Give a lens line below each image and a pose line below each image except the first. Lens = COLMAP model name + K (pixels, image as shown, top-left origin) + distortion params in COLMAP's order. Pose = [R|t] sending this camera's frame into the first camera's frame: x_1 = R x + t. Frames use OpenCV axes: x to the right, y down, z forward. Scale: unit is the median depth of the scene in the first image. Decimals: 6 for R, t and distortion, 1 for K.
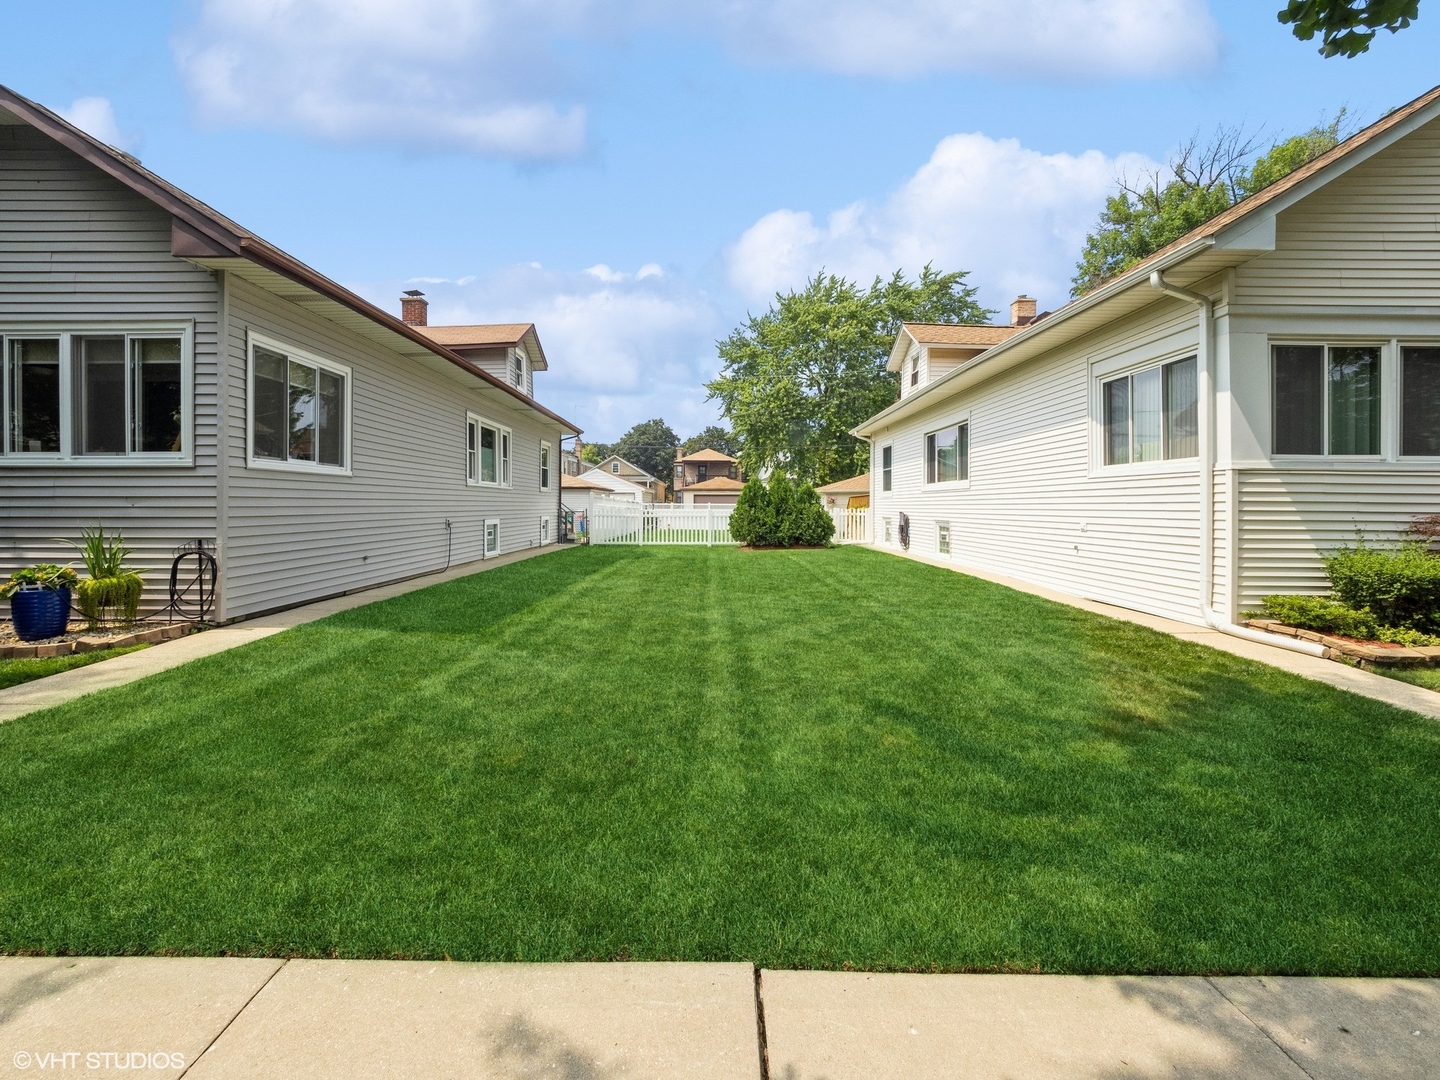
lens RADIAL K [[619.3, 0, 701.8], [0, 619.3, 522.9], [0, 0, 1]] dist [-0.007265, 0.000042]
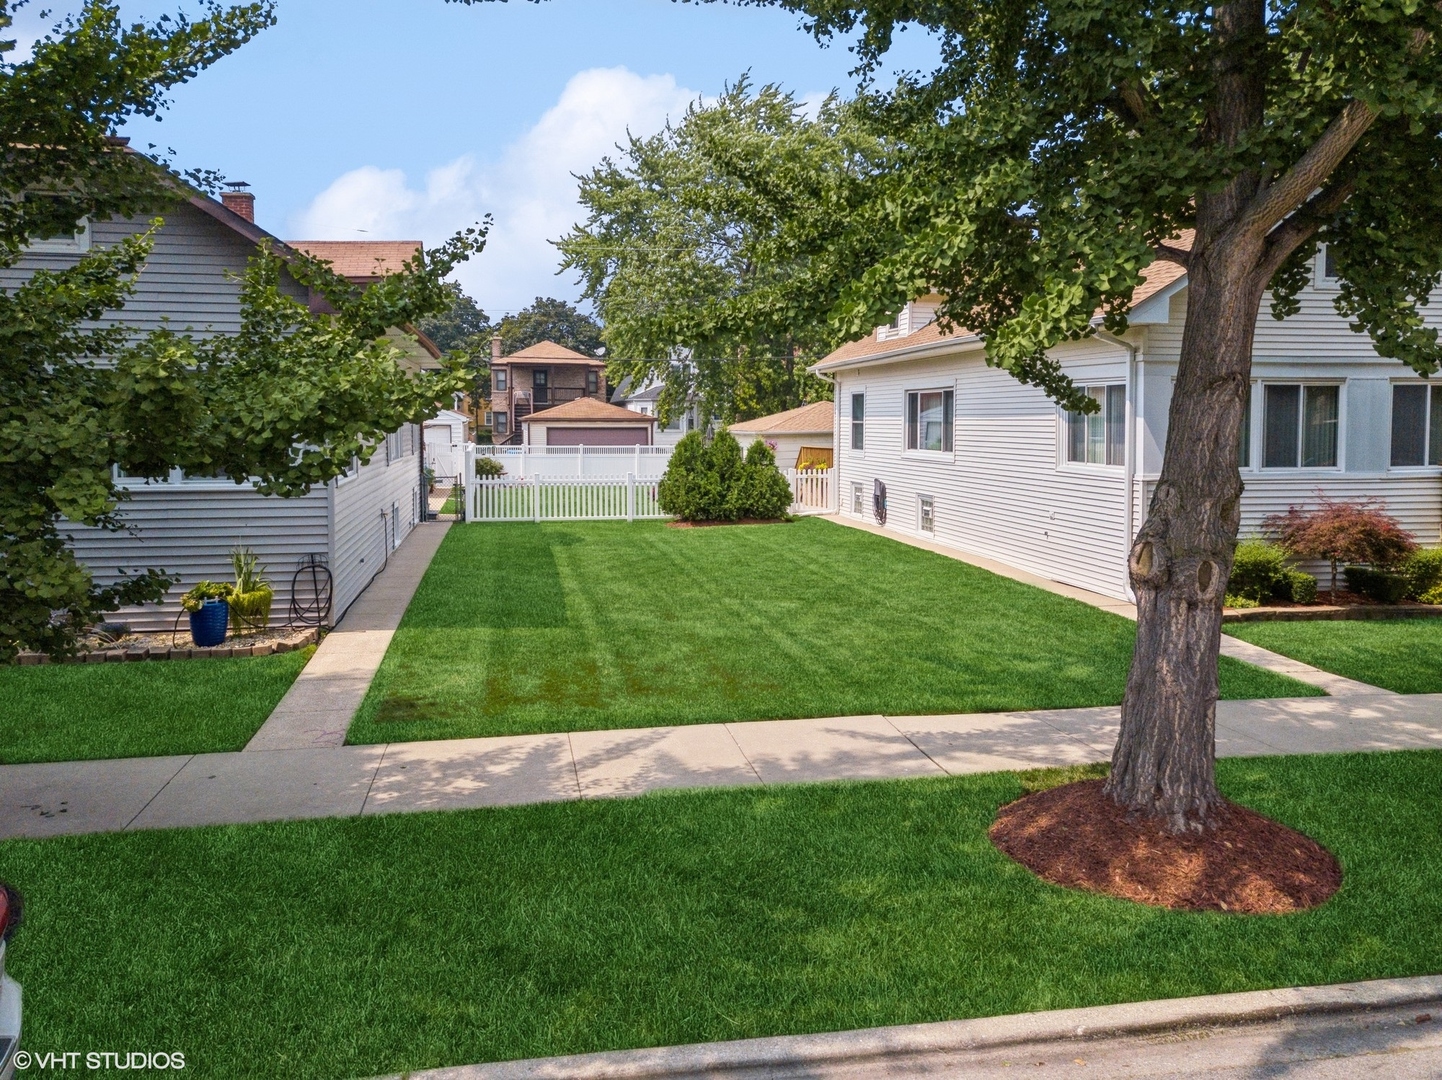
lens RADIAL K [[1129.0, 0, 699.6], [0, 1129.0, 532.8], [0, 0, 1]] dist [0.071224, -0.055905]
pose [[0.982867, -0.023698, 0.182787, -0.233335], [0.009992, 0.997092, 0.075543, -0.076591], [-0.184046, -0.072422, 0.980246, -0.550815]]
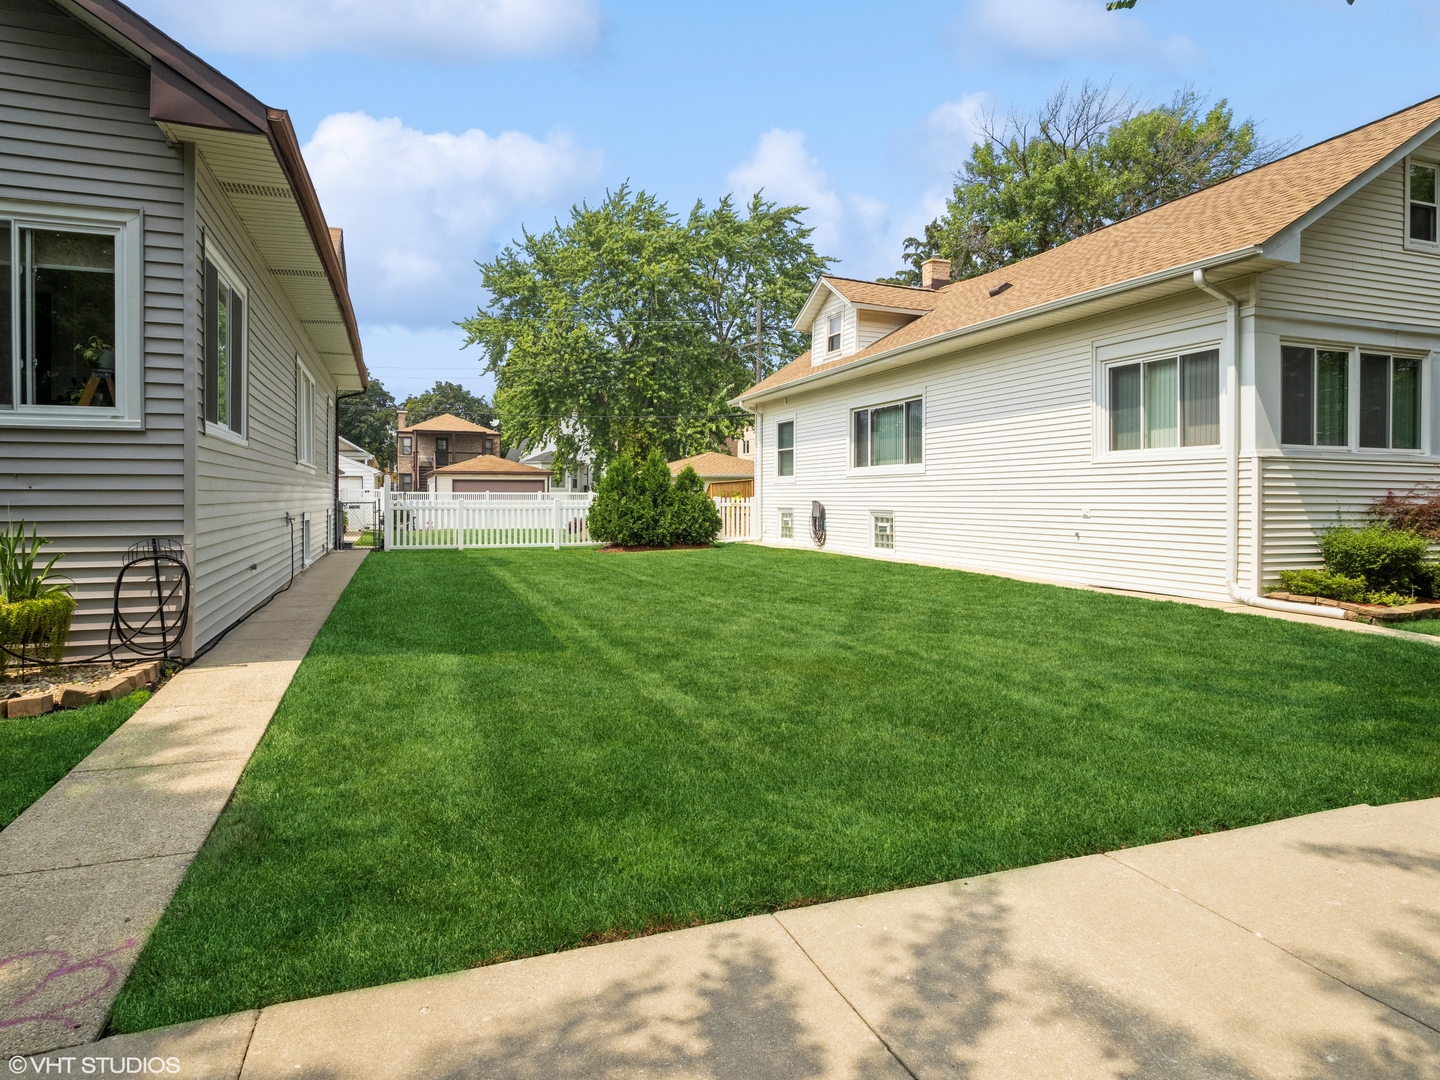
lens RADIAL K [[855.9, 0, 701.1], [0, 855.9, 530.7], [0, 0, 1]] dist [0.002454, -0.001720]
pose [[0.938248, -0.015001, 0.345638, -0.270811], [0.010804, 0.999843, 0.014067, 0.005485], [-0.345794, -0.009464, 0.938263, -0.041925]]
